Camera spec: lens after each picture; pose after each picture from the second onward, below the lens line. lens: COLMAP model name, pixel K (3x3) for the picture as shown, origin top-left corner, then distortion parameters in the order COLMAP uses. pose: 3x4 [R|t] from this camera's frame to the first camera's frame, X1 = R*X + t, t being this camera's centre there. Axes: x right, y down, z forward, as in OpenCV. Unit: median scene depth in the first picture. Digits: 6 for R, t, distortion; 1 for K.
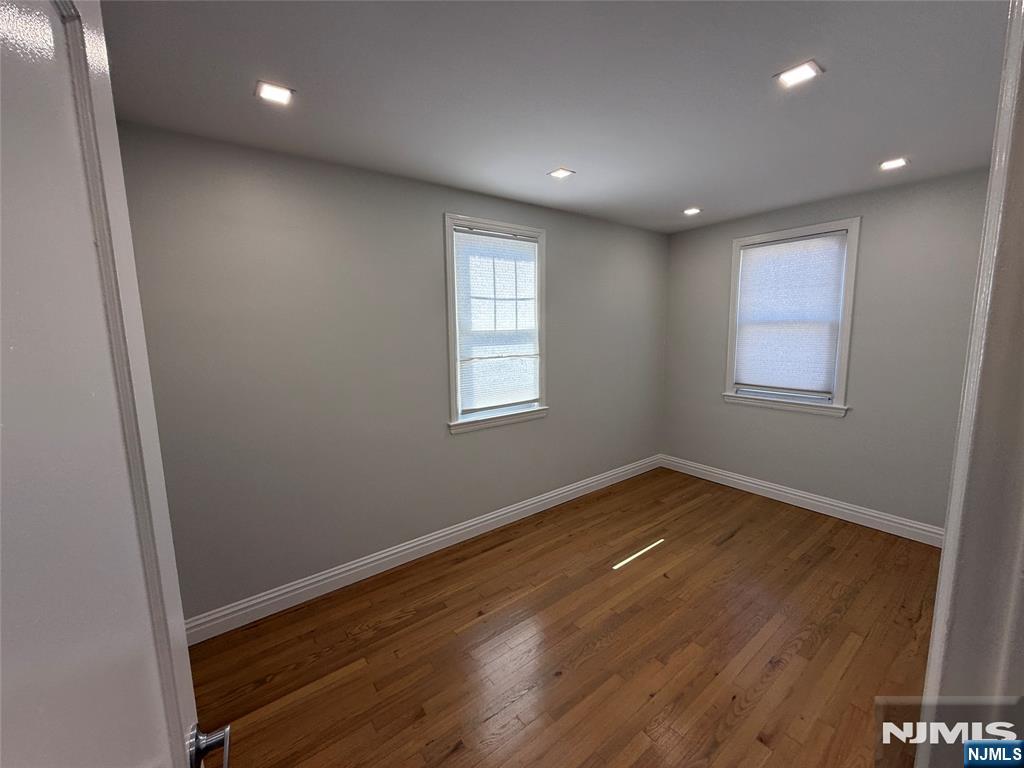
lens RADIAL K [[408.9, 0, 510.9], [0, 408.9, 383.7], [0, 0, 1]] dist [0.003334, -0.000480]
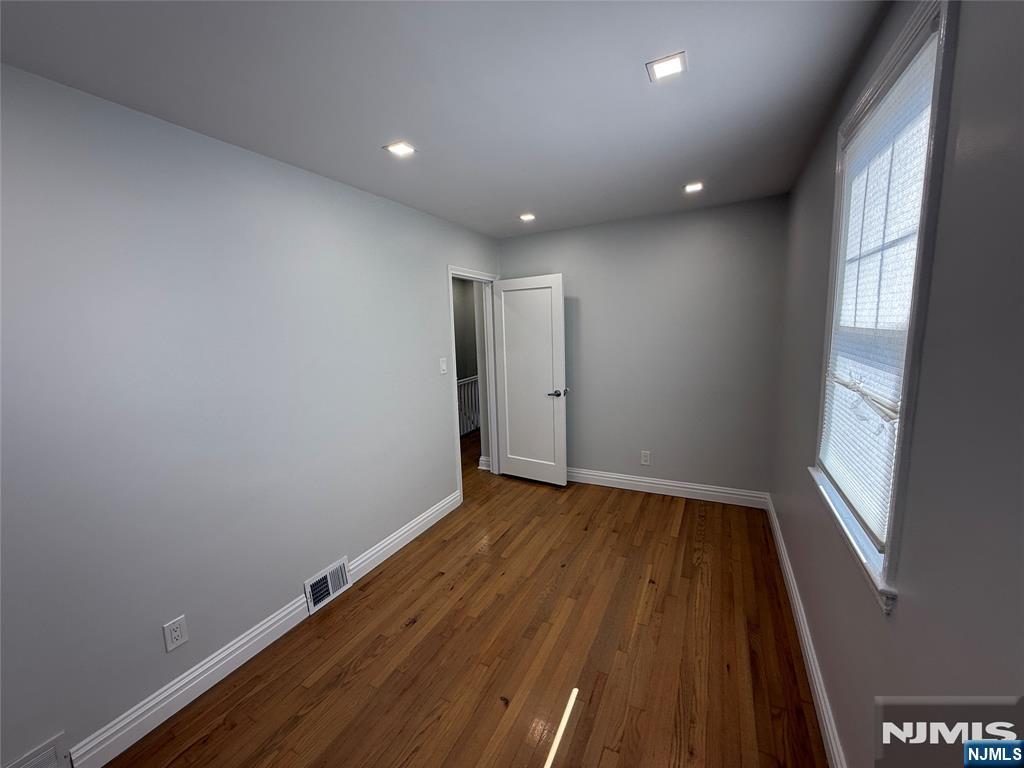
lens RADIAL K [[408.9, 0, 515.9], [0, 408.9, 380.2], [0, 0, 1]] dist [0.003334, -0.000480]
pose [[-0.894887, 0.110176, -0.432479, 0.679210], [-0.009845, 0.963940, 0.265939, -0.260648], [0.446184, 0.242243, -0.861533, 1.662579]]
